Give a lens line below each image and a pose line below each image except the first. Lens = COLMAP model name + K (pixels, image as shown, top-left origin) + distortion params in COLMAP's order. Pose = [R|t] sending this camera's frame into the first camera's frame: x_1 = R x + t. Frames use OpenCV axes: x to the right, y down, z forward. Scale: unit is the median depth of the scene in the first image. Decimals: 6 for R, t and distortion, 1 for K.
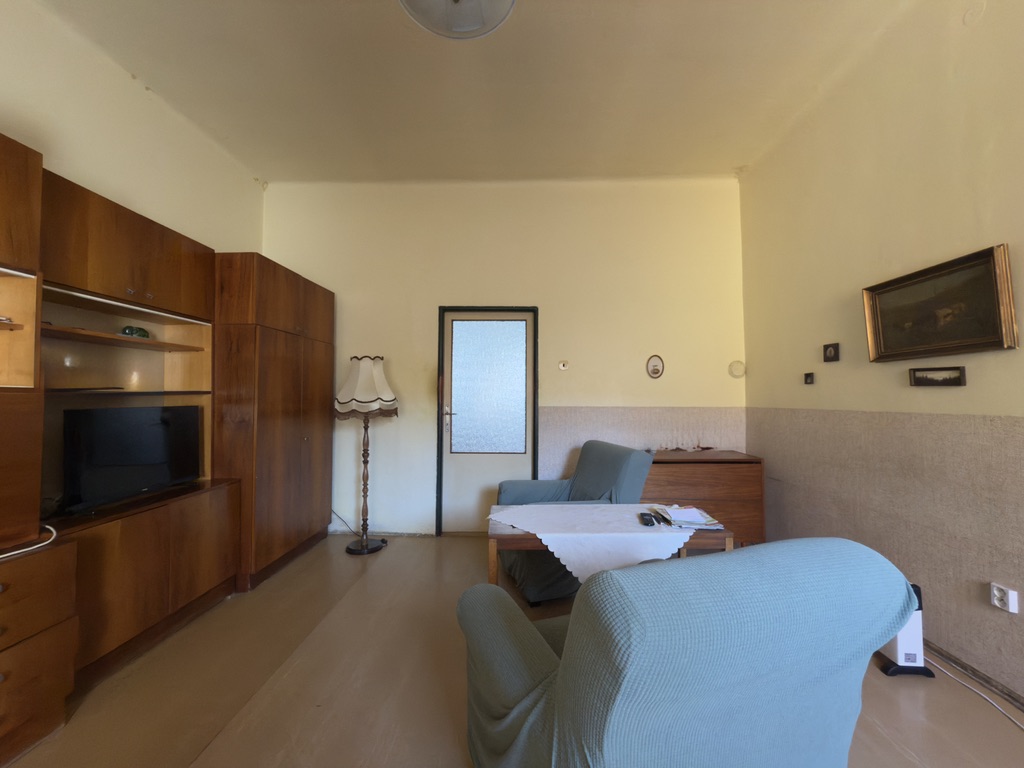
lens RADIAL K [[409.9, 0, 515.2], [0, 409.9, 383.2], [0, 0, 1]] dist [-0.003059, 0.000379]
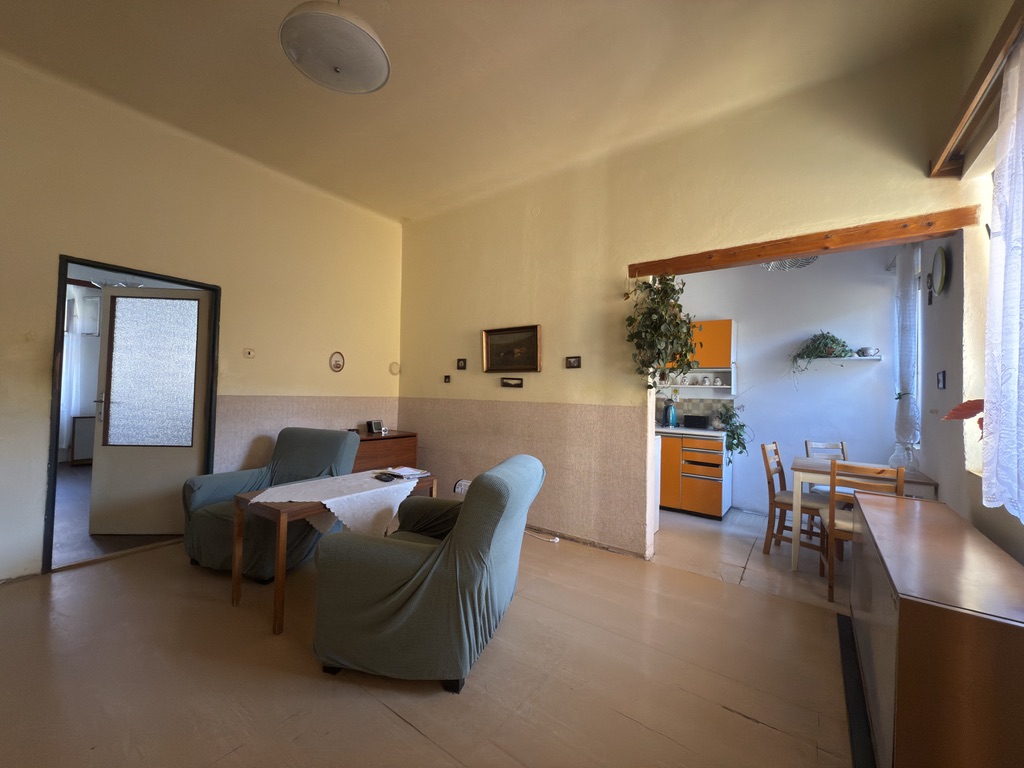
lens RADIAL K [[409.9, 0, 512.7], [0, 409.9, 382.9], [0, 0, 1]] dist [-0.003059, 0.000379]
pose [[0.572926, 0.031612, 0.818997, -0.442729], [-0.053995, 0.998541, -0.000770, -0.009471], [-0.817826, -0.043780, 0.573797, -0.105364]]
